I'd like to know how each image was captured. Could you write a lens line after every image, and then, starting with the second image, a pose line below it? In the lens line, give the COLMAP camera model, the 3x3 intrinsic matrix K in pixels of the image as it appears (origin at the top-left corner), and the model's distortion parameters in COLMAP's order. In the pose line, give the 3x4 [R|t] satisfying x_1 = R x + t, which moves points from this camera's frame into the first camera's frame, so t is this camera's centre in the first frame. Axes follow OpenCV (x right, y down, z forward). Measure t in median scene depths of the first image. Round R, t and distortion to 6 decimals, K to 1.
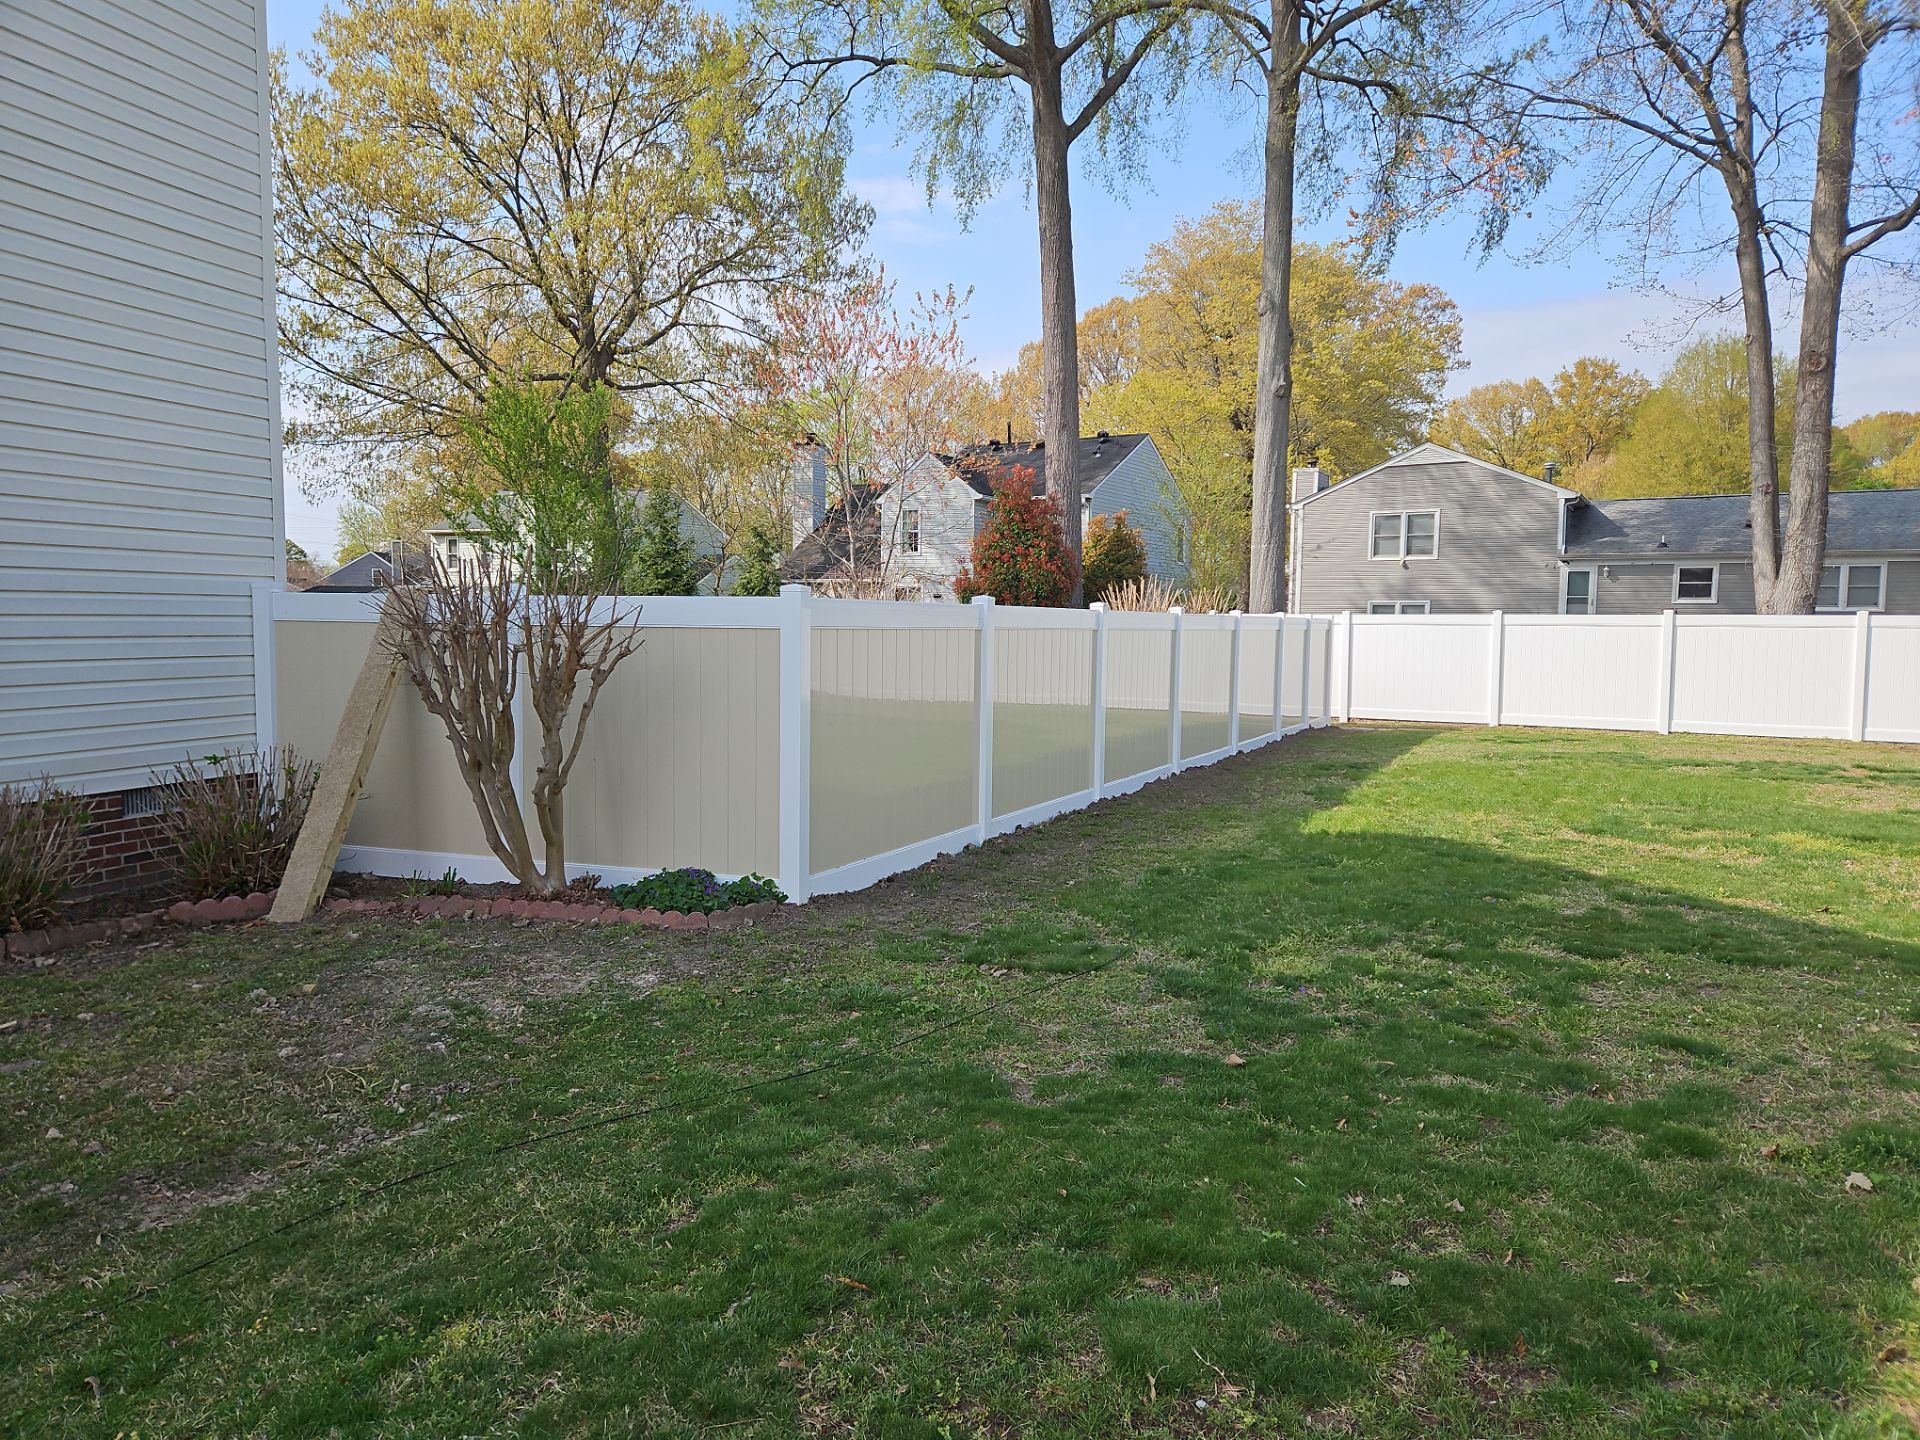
lens RADIAL K [[1346.2, 0, 926.7], [0, 1346.2, 708.0], [0, 0, 1]] dist [0.101201, -0.082651]
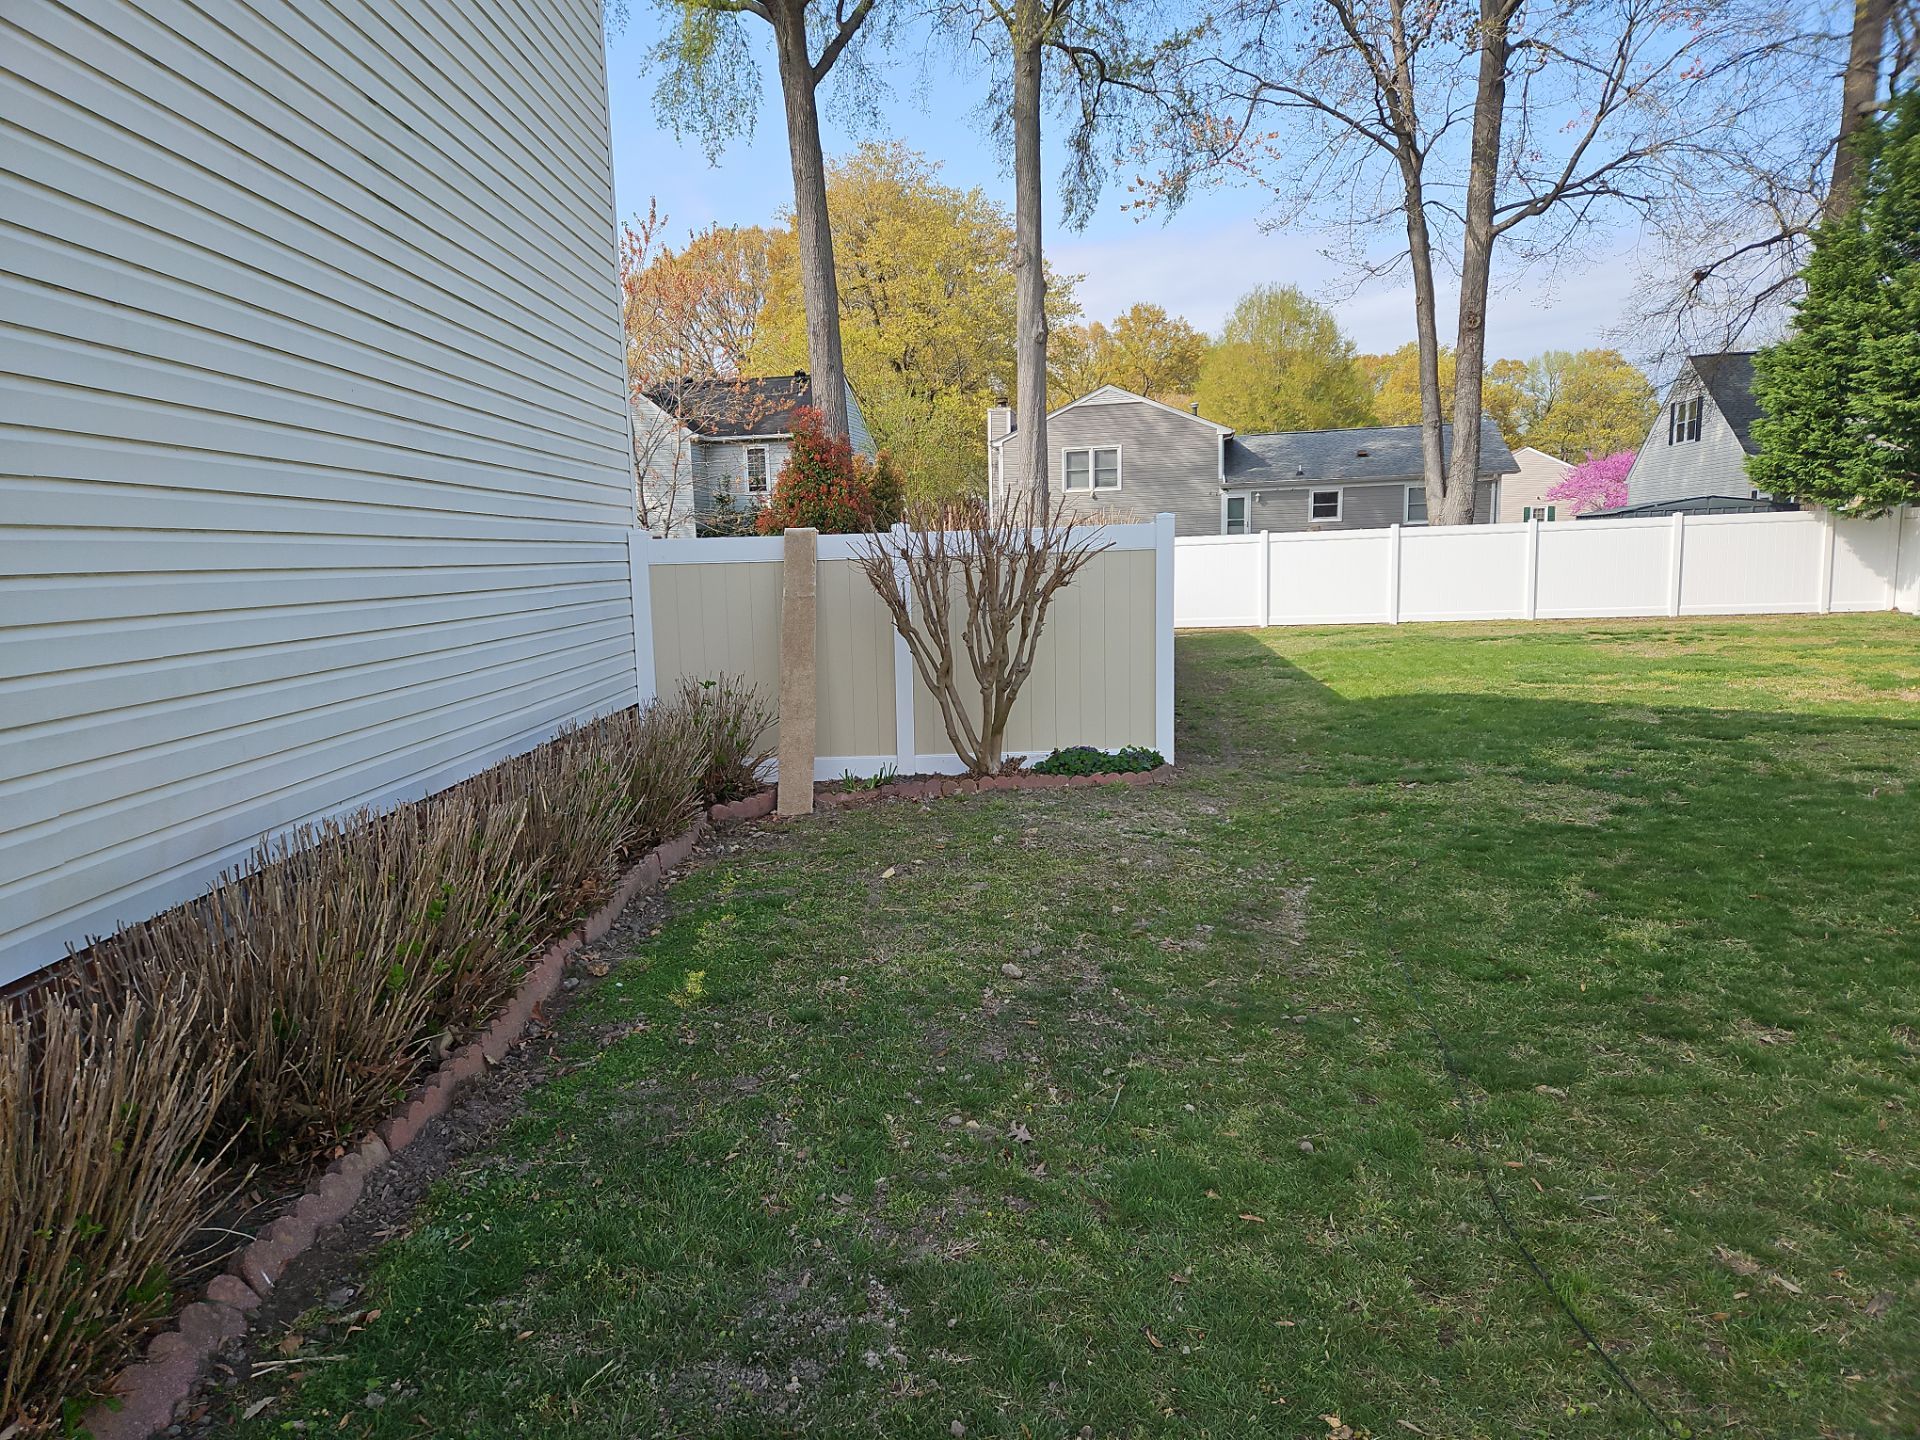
lens RADIAL K [[1356.2, 0, 960.0], [0, 1356.2, 720.0], [0, 0, 1]] dist [0.125449, -0.107348]
pose [[0.944984, -0.078888, 0.317462, -0.153689], [0.062388, 0.996135, 0.061827, 0.002111], [-0.321112, -0.038620, 0.946253, -0.034025]]
